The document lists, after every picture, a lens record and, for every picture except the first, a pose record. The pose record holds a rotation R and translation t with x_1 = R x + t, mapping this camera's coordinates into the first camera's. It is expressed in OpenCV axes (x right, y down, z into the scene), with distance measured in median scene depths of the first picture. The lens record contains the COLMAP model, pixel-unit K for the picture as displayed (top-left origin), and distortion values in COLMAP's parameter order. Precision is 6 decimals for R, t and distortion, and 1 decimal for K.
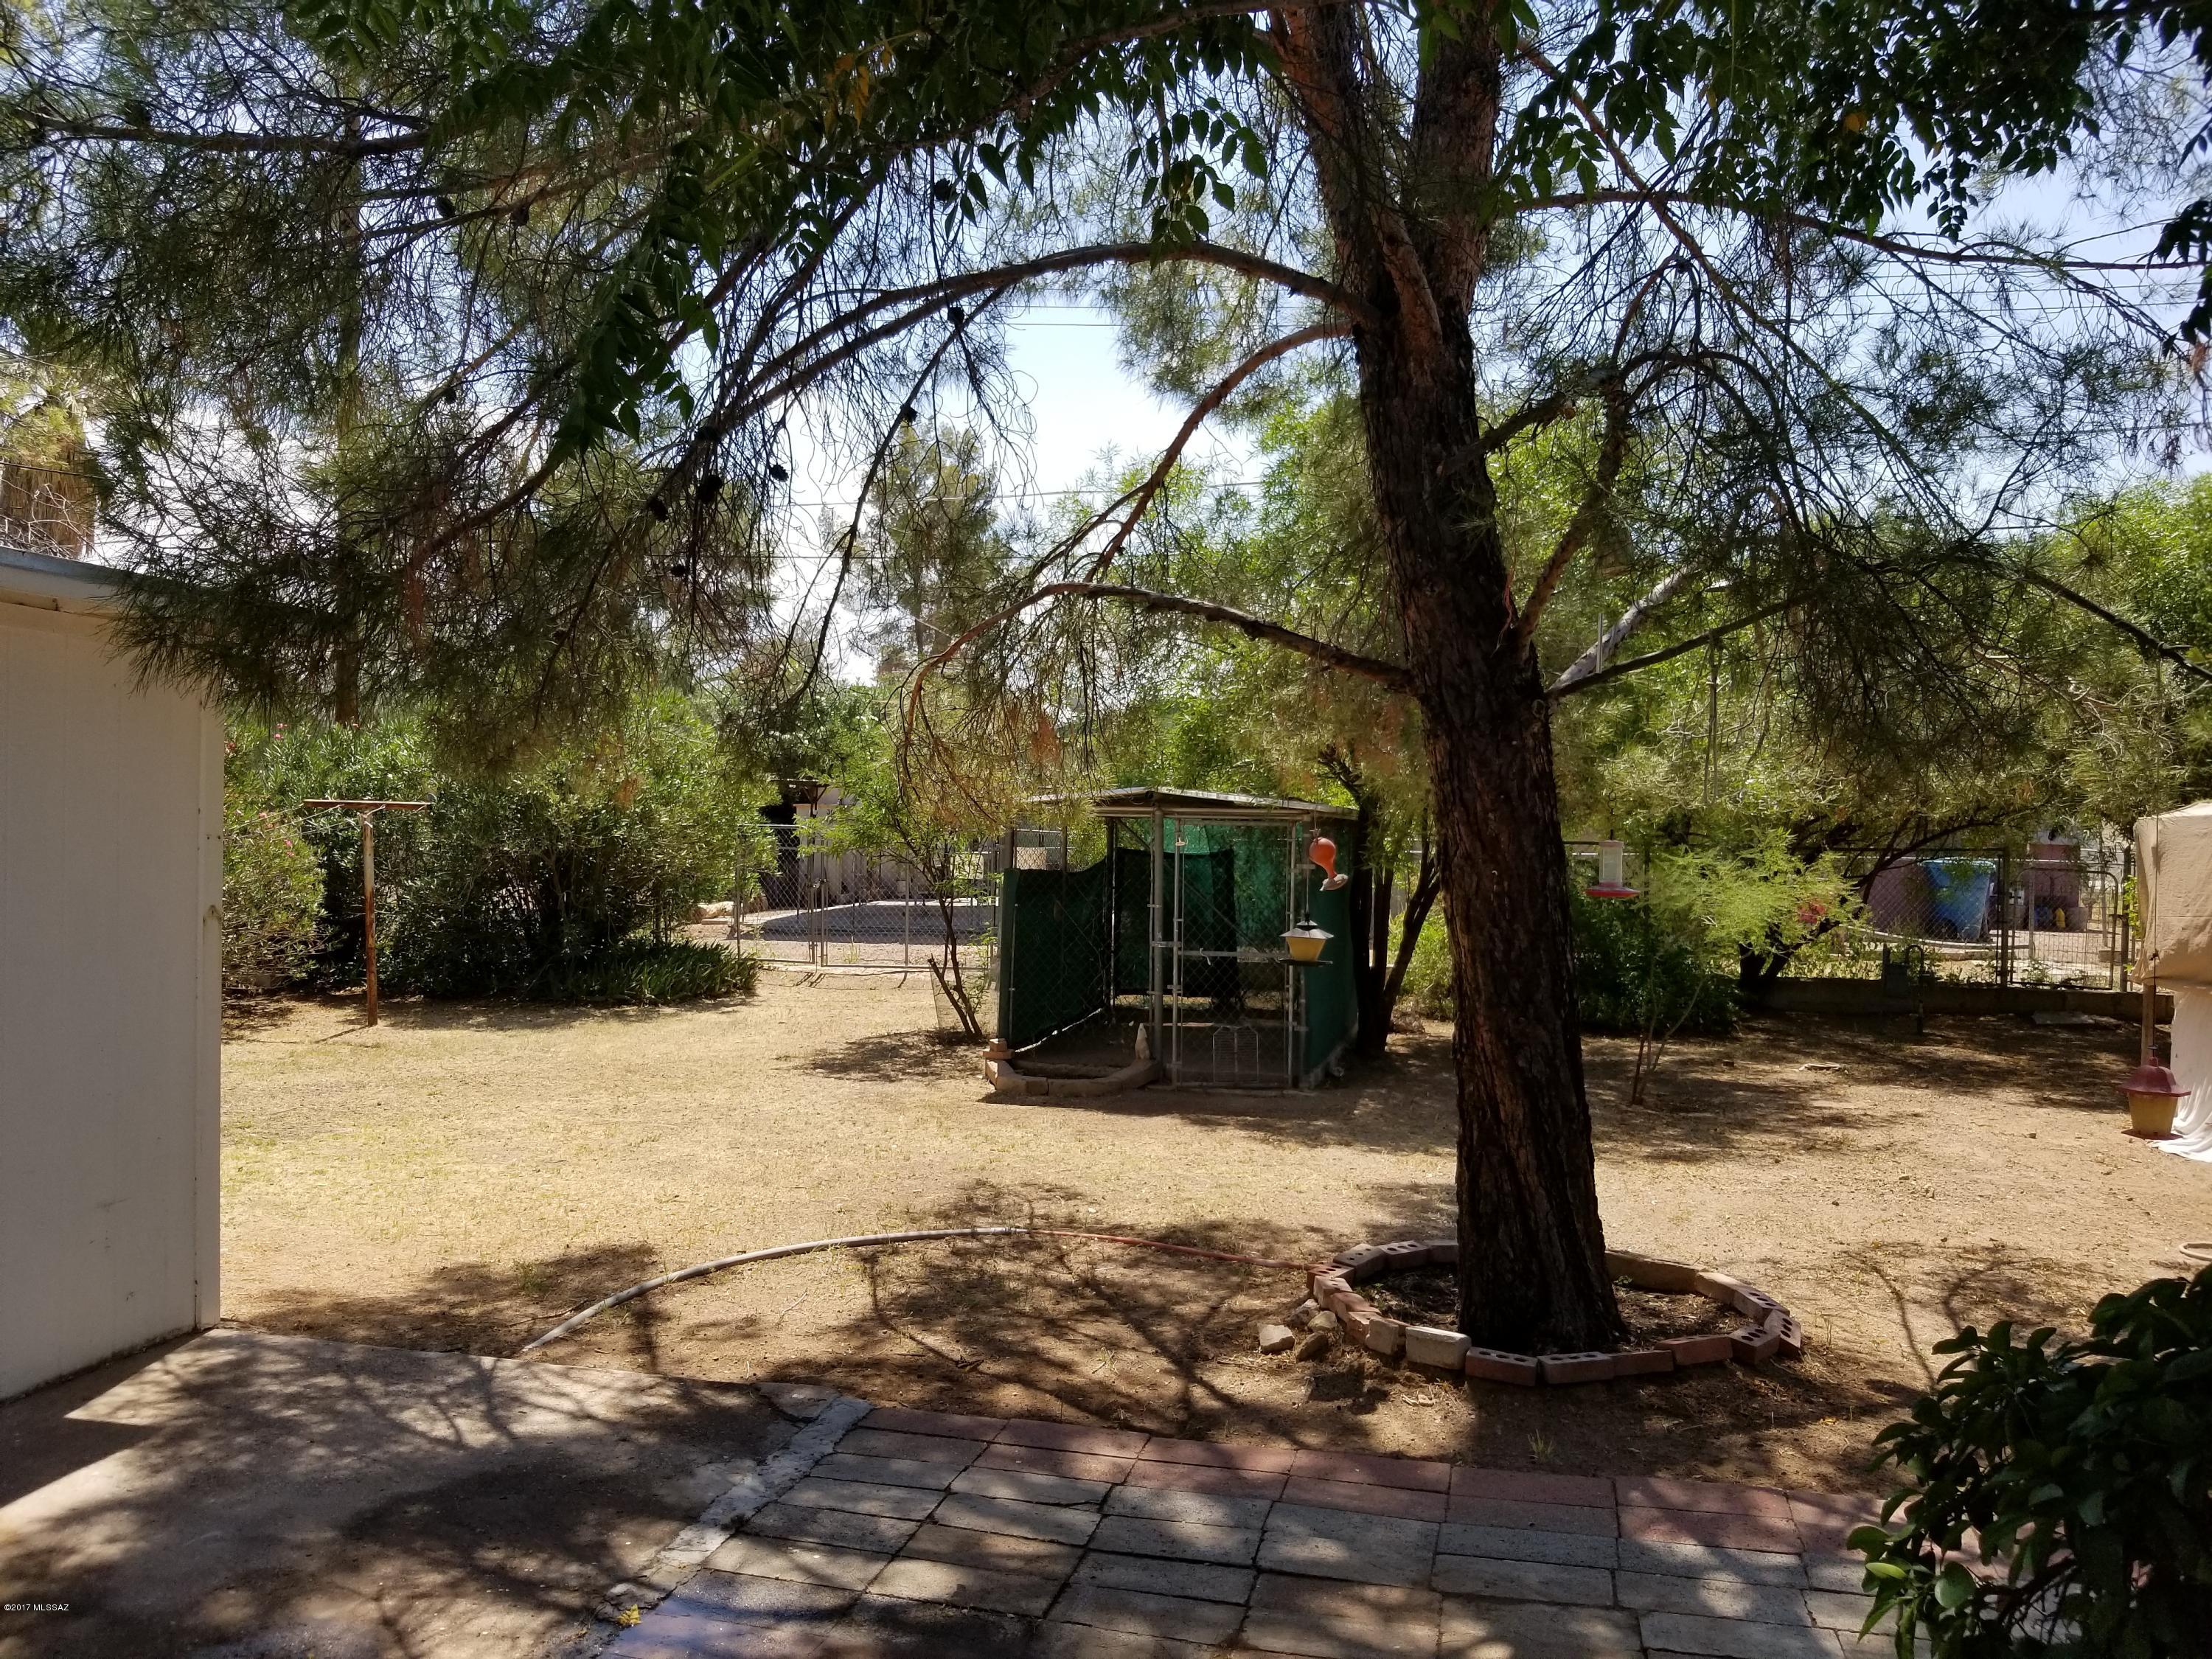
lens RADIAL K [[1866.3, 0, 1057.7], [0, 1866.3, 802.0], [0, 0, 1]] dist [0.073934, -0.116357]
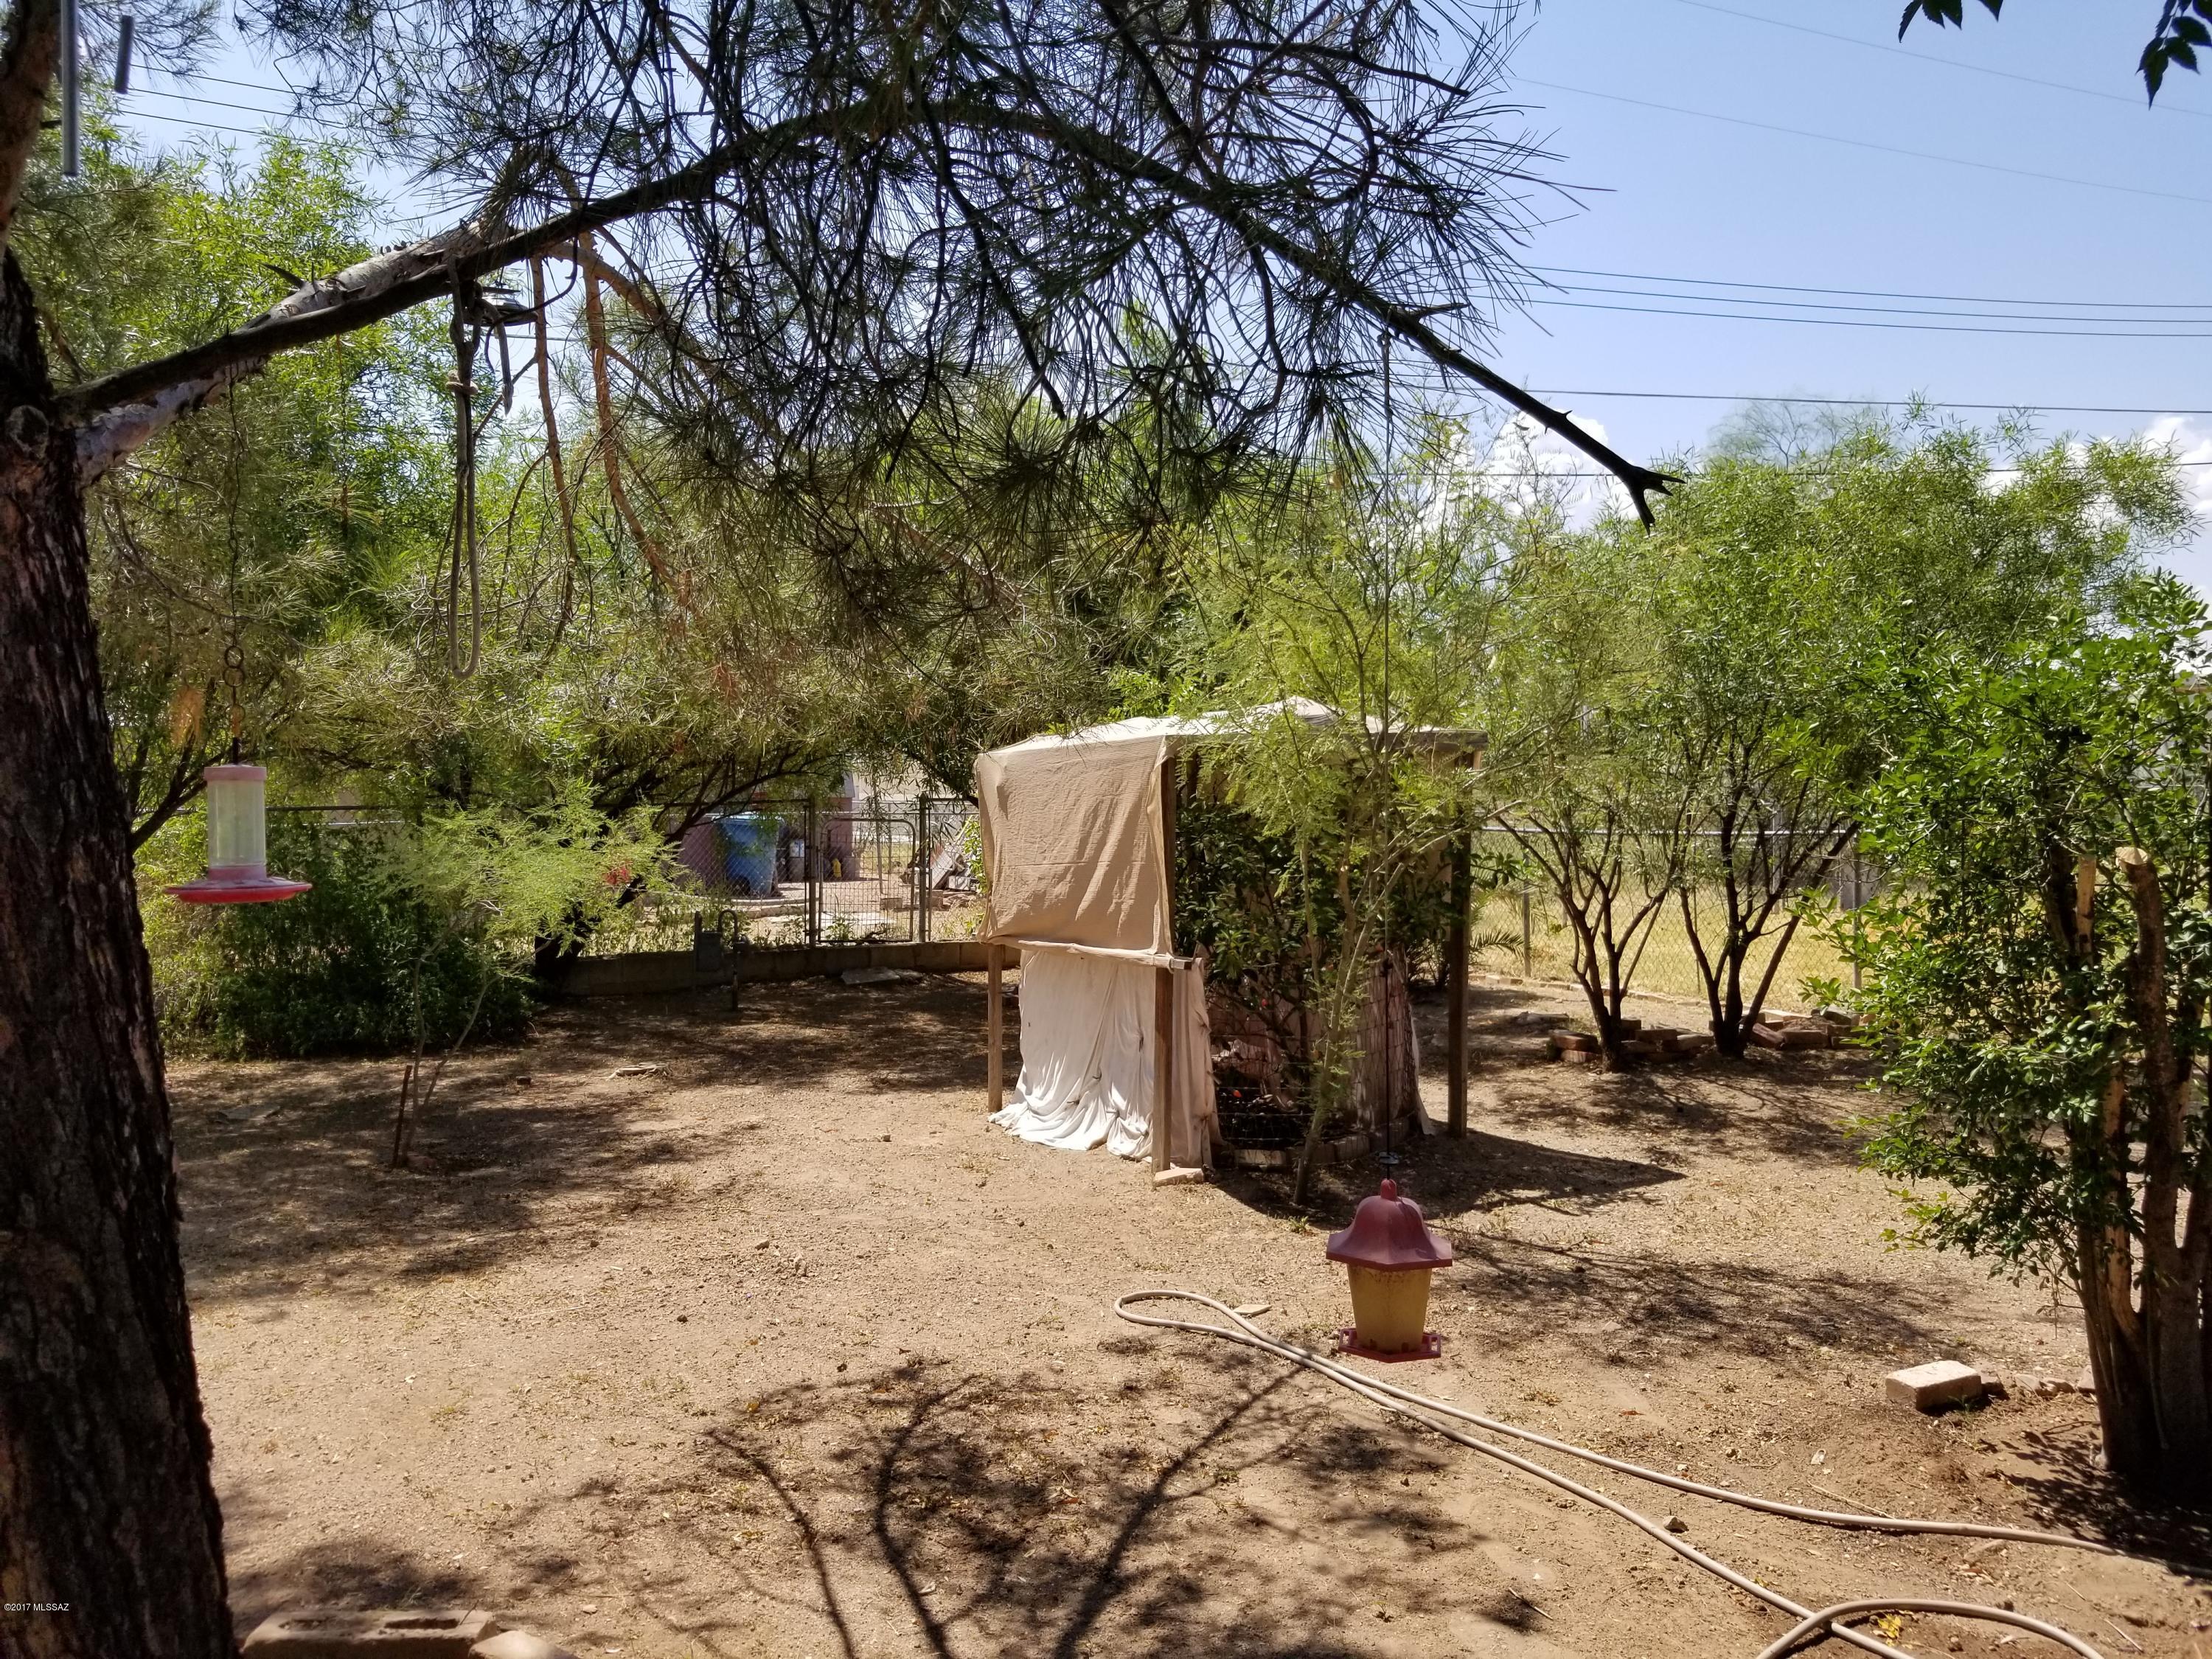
lens RADIAL K [[1866.3, 0, 1057.7], [0, 1866.3, 802.0], [0, 0, 1]] dist [0.073934, -0.116357]
pose [[0.811860, -0.034102, 0.582856, 0.096197], [0.024417, 0.999403, 0.024462, 0.010391], [-0.583342, -0.005628, 0.812207, 0.266543]]
